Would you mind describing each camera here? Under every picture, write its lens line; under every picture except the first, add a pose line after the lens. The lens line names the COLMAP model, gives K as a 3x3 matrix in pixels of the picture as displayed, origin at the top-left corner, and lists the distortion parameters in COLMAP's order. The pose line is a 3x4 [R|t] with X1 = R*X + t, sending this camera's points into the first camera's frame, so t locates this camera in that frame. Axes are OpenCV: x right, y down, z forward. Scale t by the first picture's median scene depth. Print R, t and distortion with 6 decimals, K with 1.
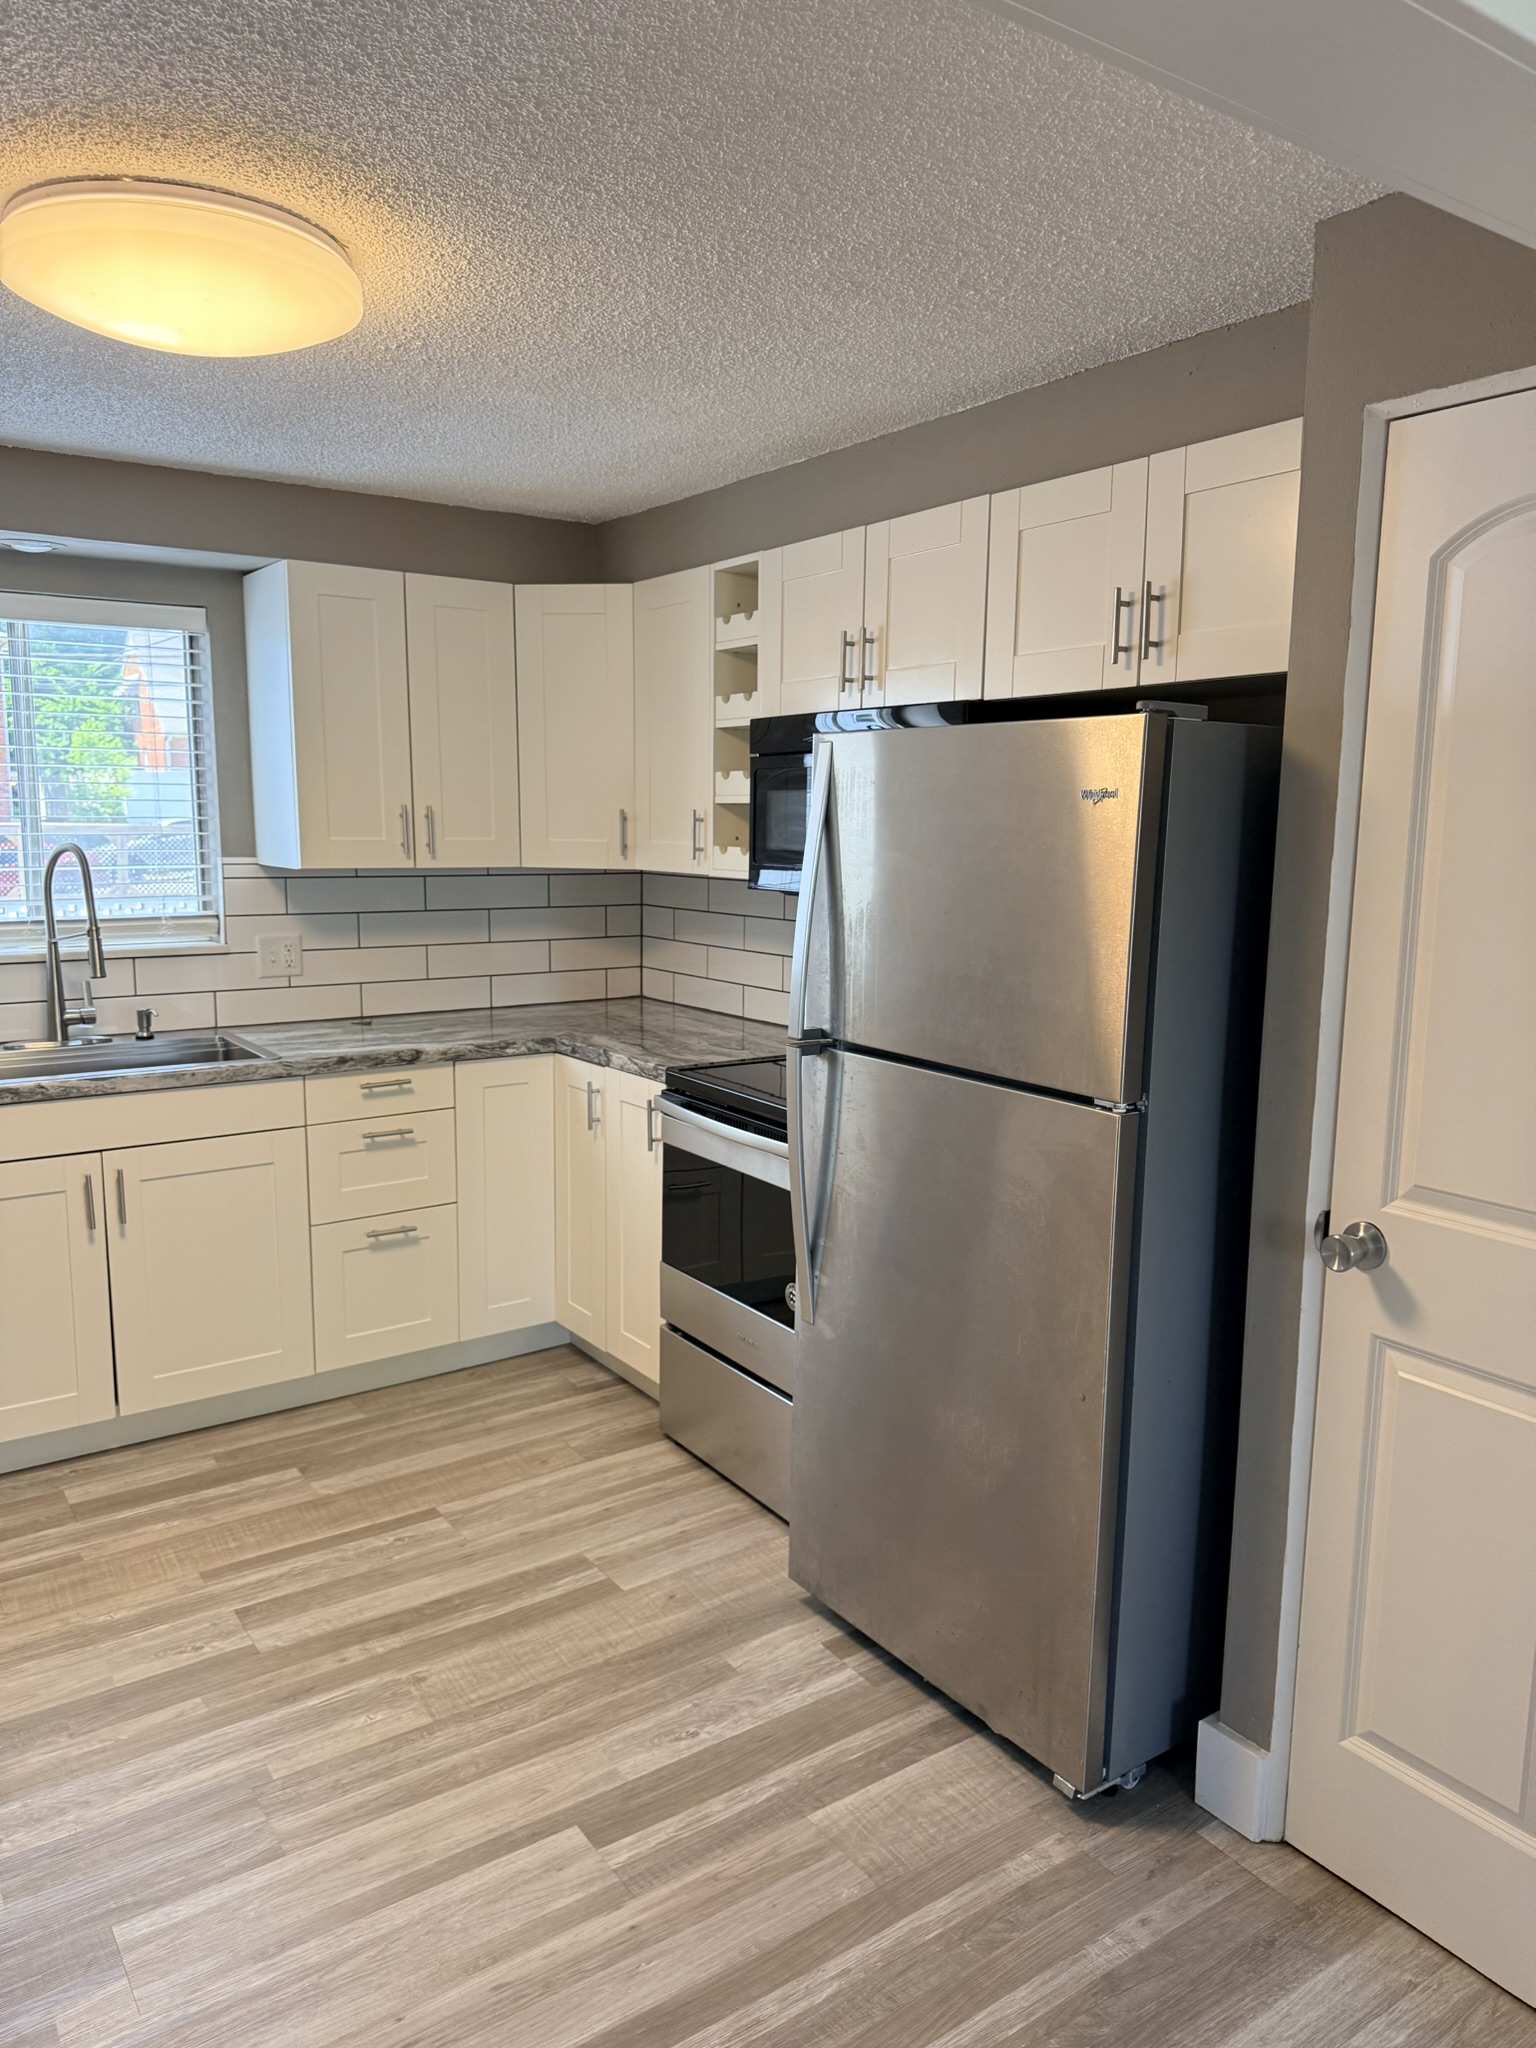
lens RADIAL K [[1472.8, 0, 760.1], [0, 1472.8, 1027.4], [0, 0, 1]] dist [0.051548, -0.030899]
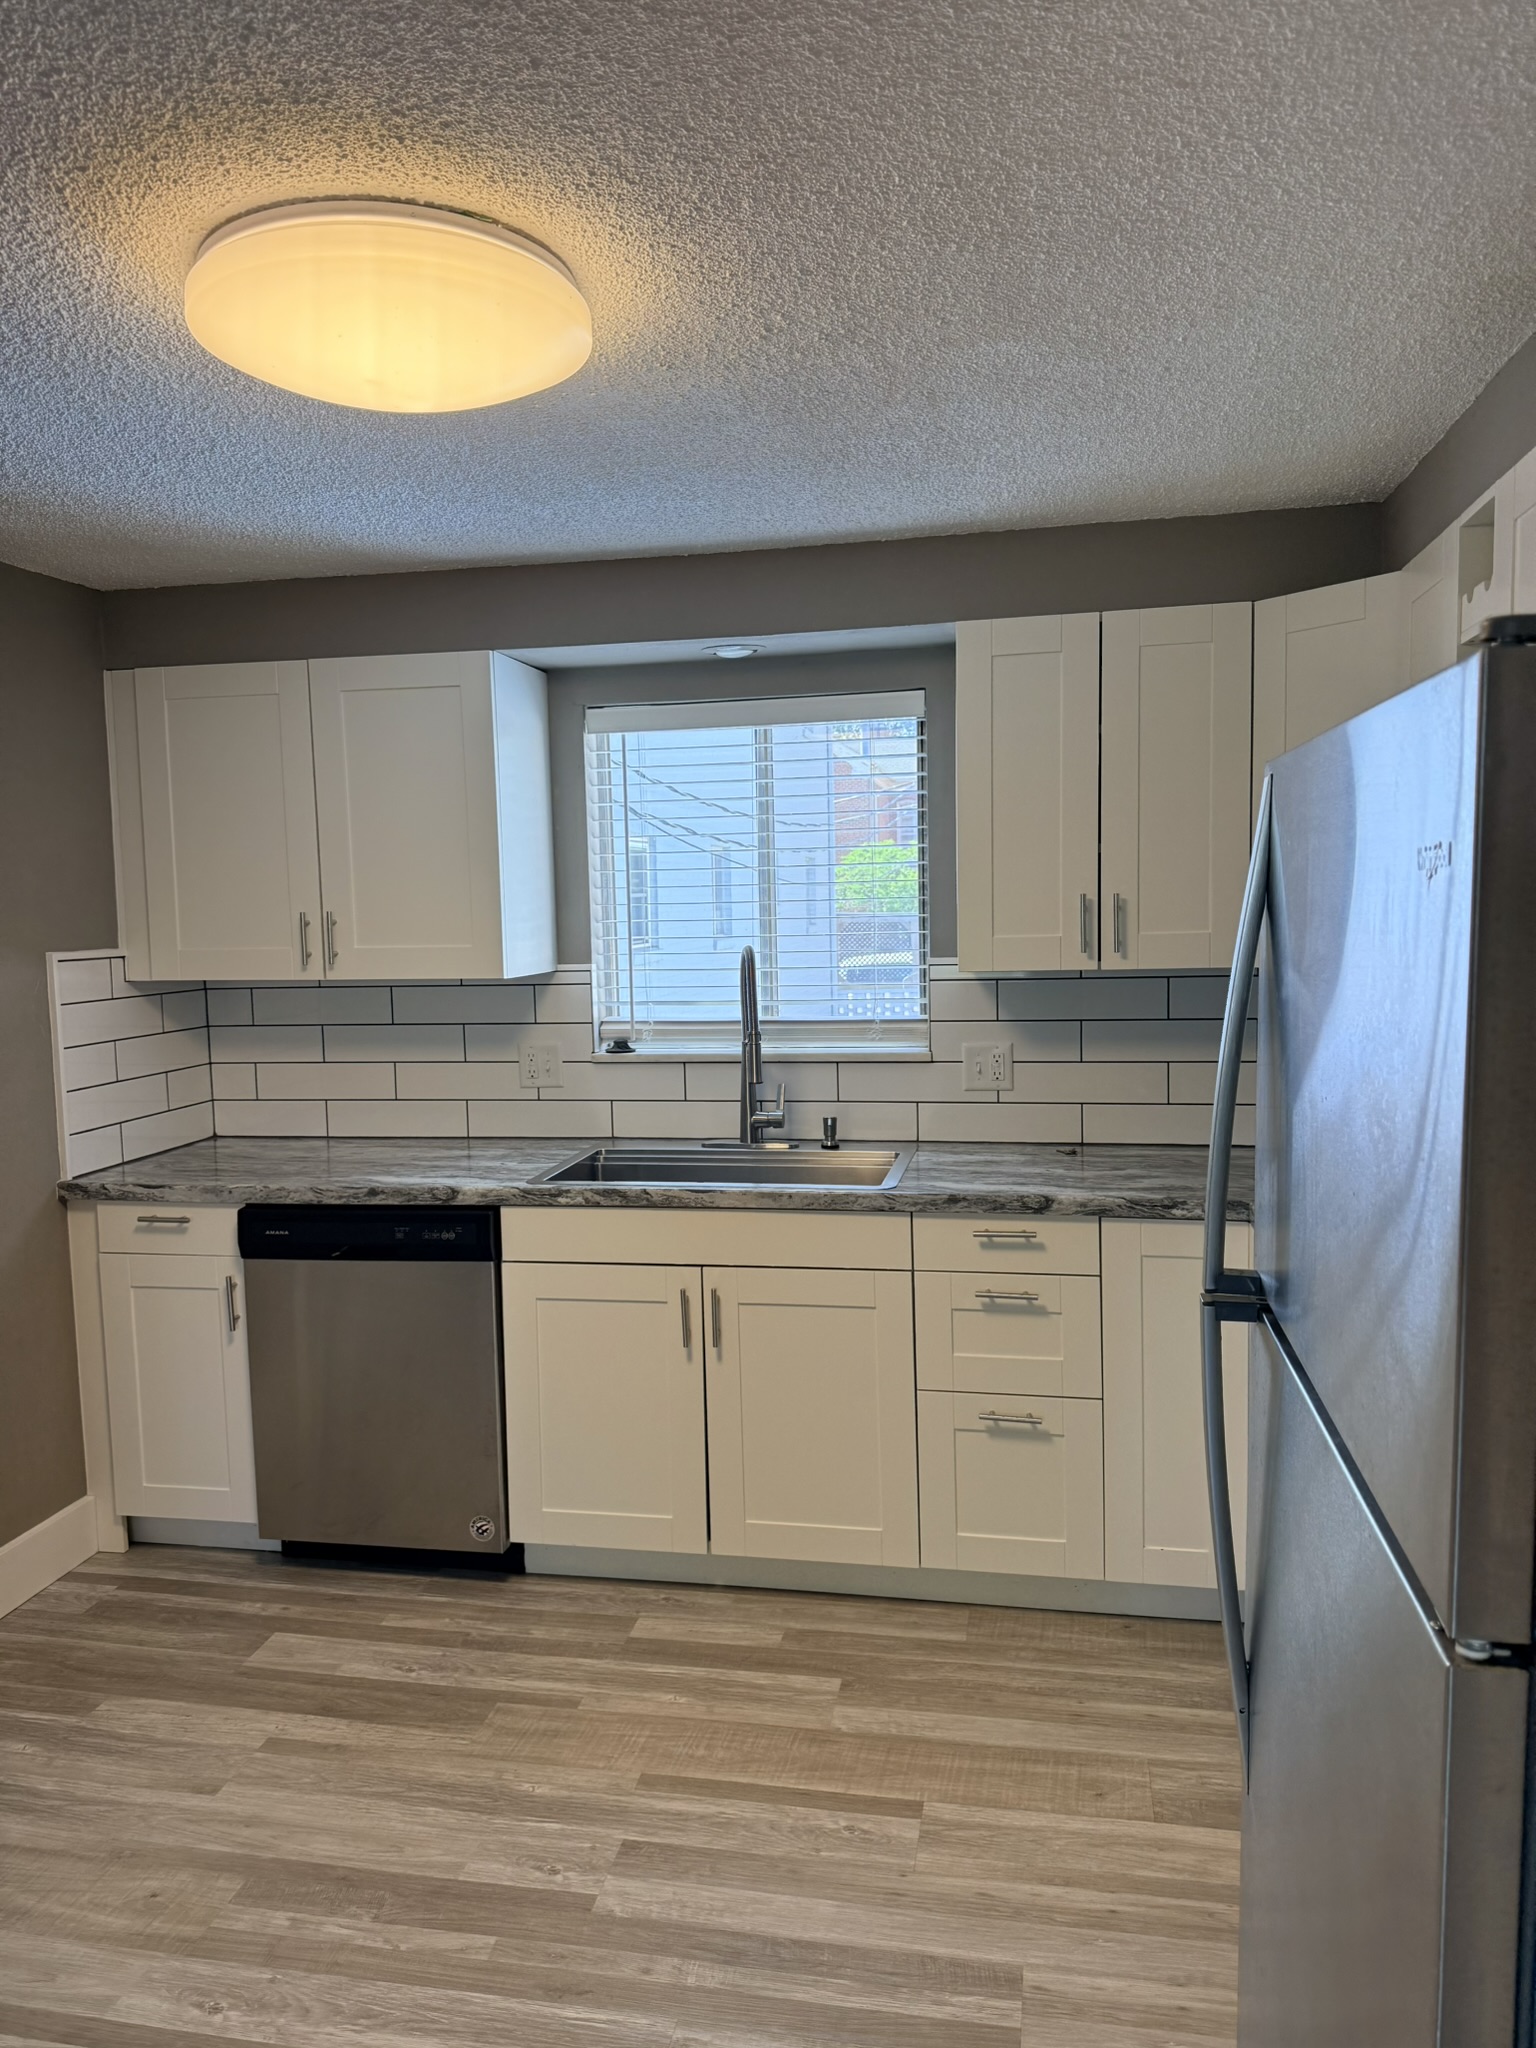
lens RADIAL K [[1472.8, 0, 769.2], [0, 1472.8, 1011.0], [0, 0, 1]] dist [0.051548, -0.030899]
pose [[0.699001, 0.030874, -0.714454, 0.243409], [-0.078781, 0.996311, -0.034023, -0.048411], [0.710768, 0.080067, 0.698855, 0.339423]]
